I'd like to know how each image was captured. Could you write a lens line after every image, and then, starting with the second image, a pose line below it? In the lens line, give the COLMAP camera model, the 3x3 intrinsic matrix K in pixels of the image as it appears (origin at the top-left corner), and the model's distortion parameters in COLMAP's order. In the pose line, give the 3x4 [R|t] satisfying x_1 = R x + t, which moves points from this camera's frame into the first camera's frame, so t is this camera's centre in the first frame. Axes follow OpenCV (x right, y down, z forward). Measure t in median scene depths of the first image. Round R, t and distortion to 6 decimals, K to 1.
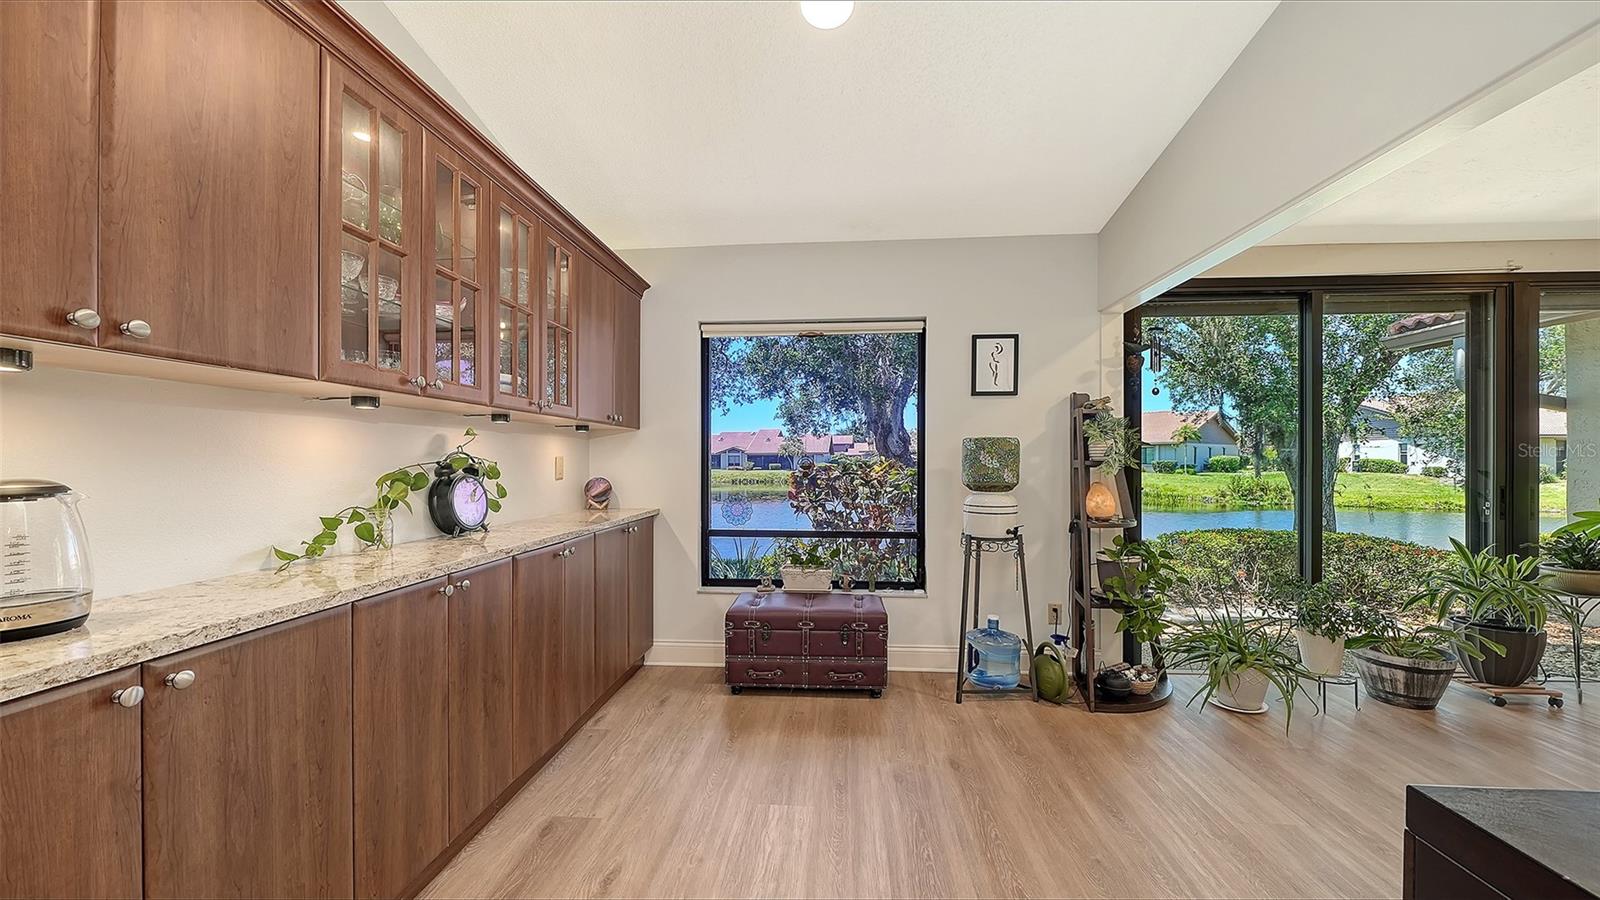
lens RADIAL K [[555.7, 0, 794.8], [0, 555.7, 457.1], [0, 0, 1]] dist [-0.004078, -0.000961]
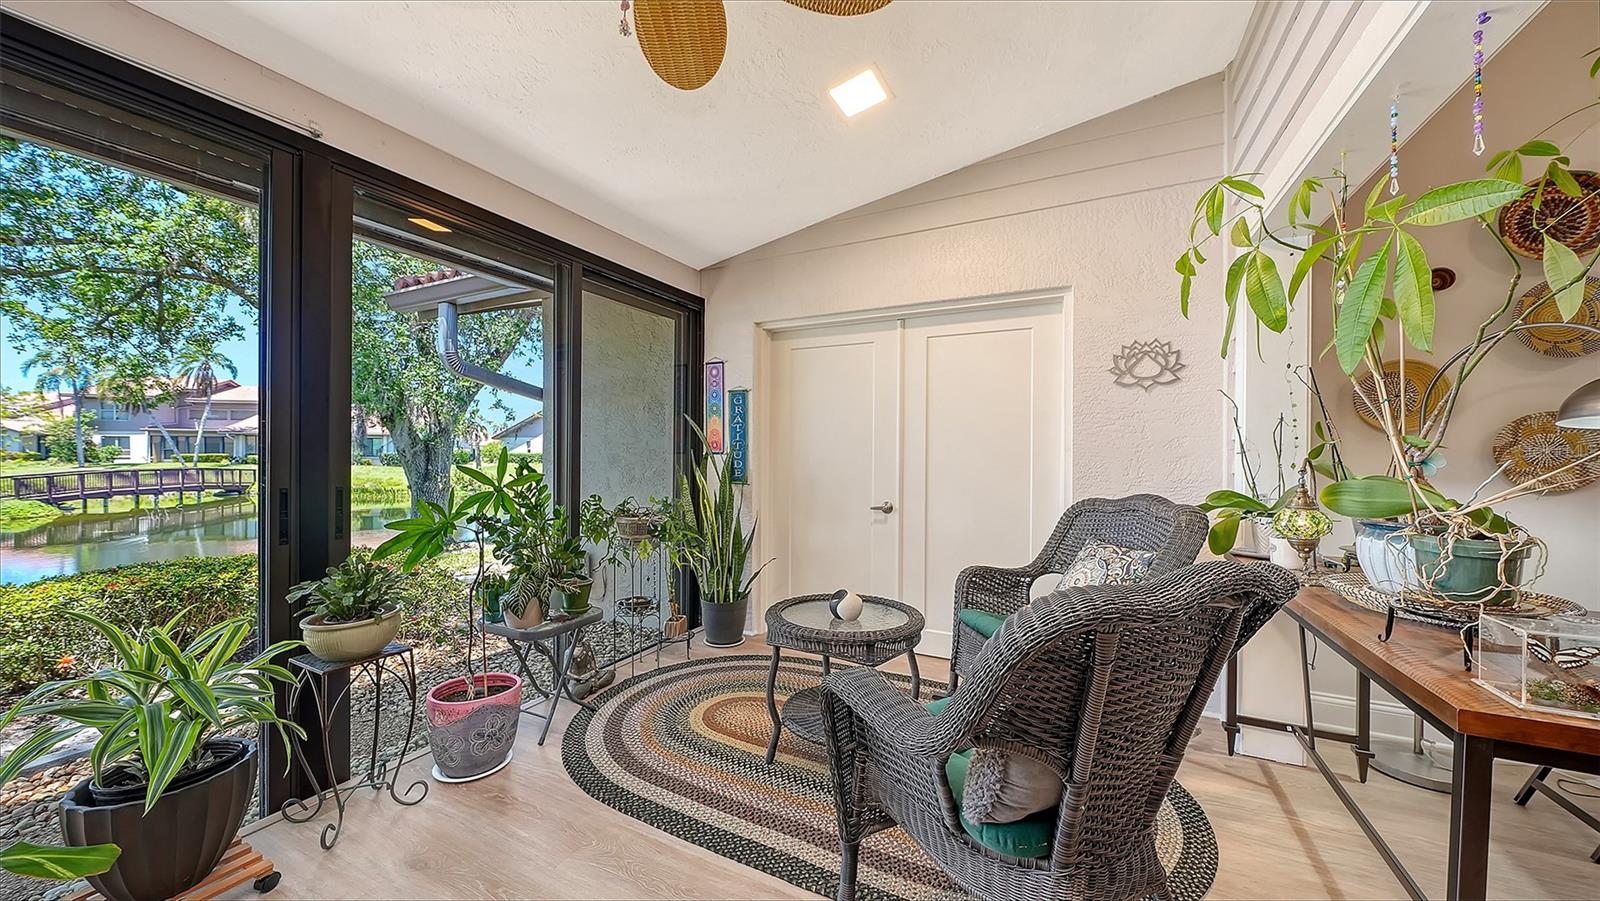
lens RADIAL K [[558.6, 0, 806.4], [0, 558.6, 456.6], [0, 0, 1]] dist [-0.004536, -0.000338]
pose [[0.366977, -0.000220, 0.930230, 0.904522], [-0.011321, 0.999925, 0.004702, 0.006485], [-0.930161, -0.012257, 0.366947, 0.253986]]
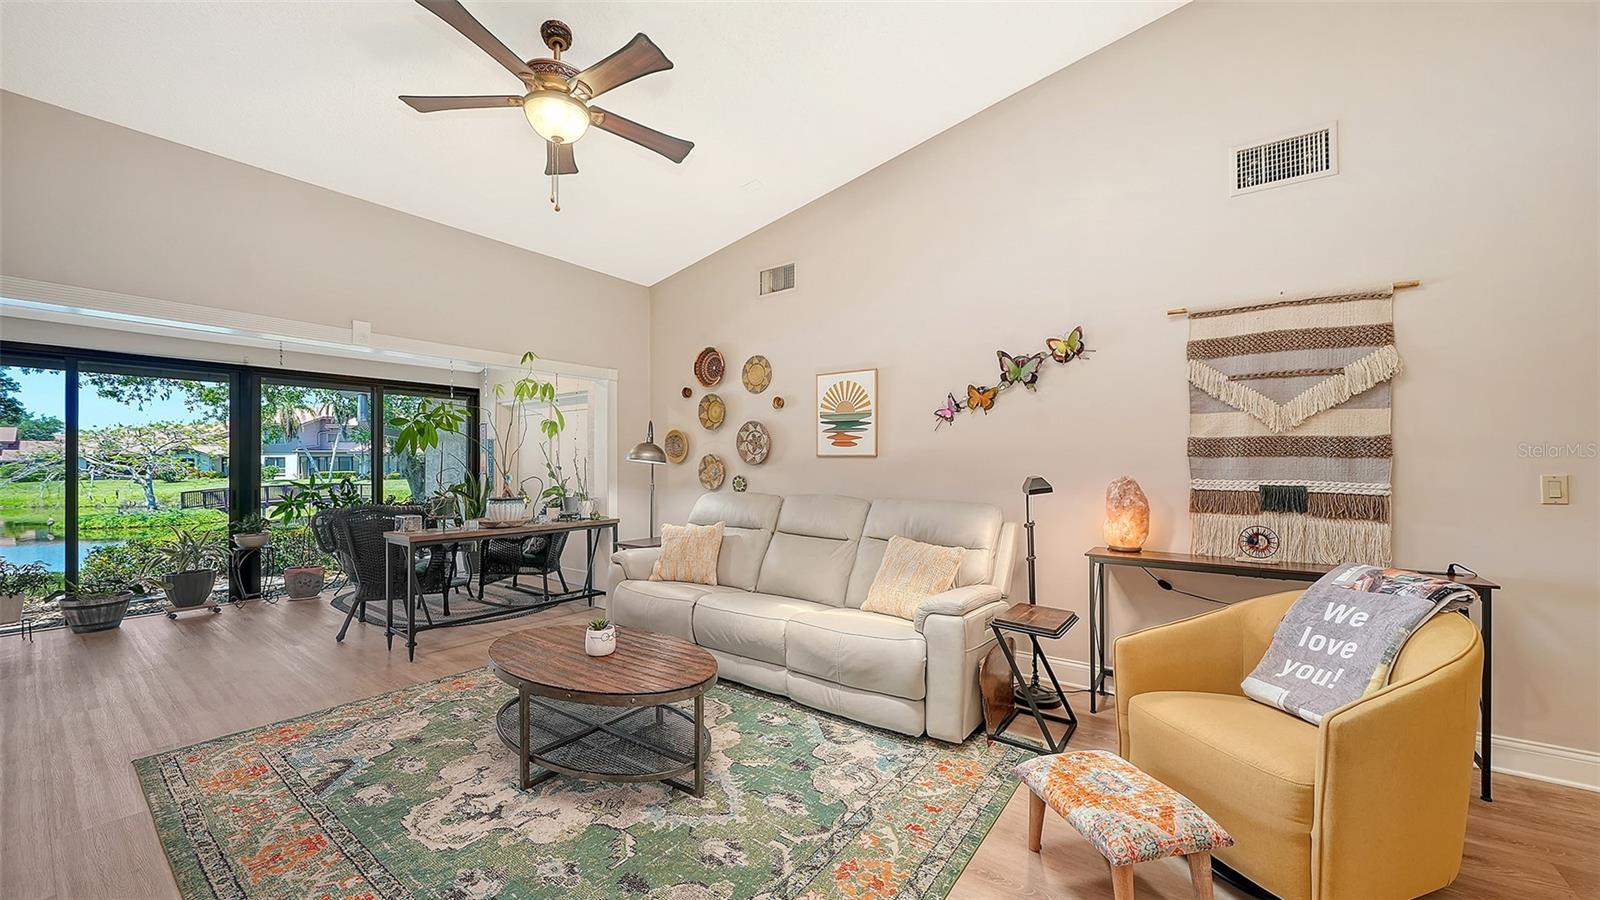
lens RADIAL K [[584.4, 0, 801.0], [0, 584.4, 458.9], [0, 0, 1]] dist [-0.007405, 0.000555]
pose [[0.517289, 0.010811, 0.855742, 0.635885], [-0.002044, 0.999933, -0.011397, -0.024620], [-0.855808, 0.004146, 0.517277, -1.364925]]
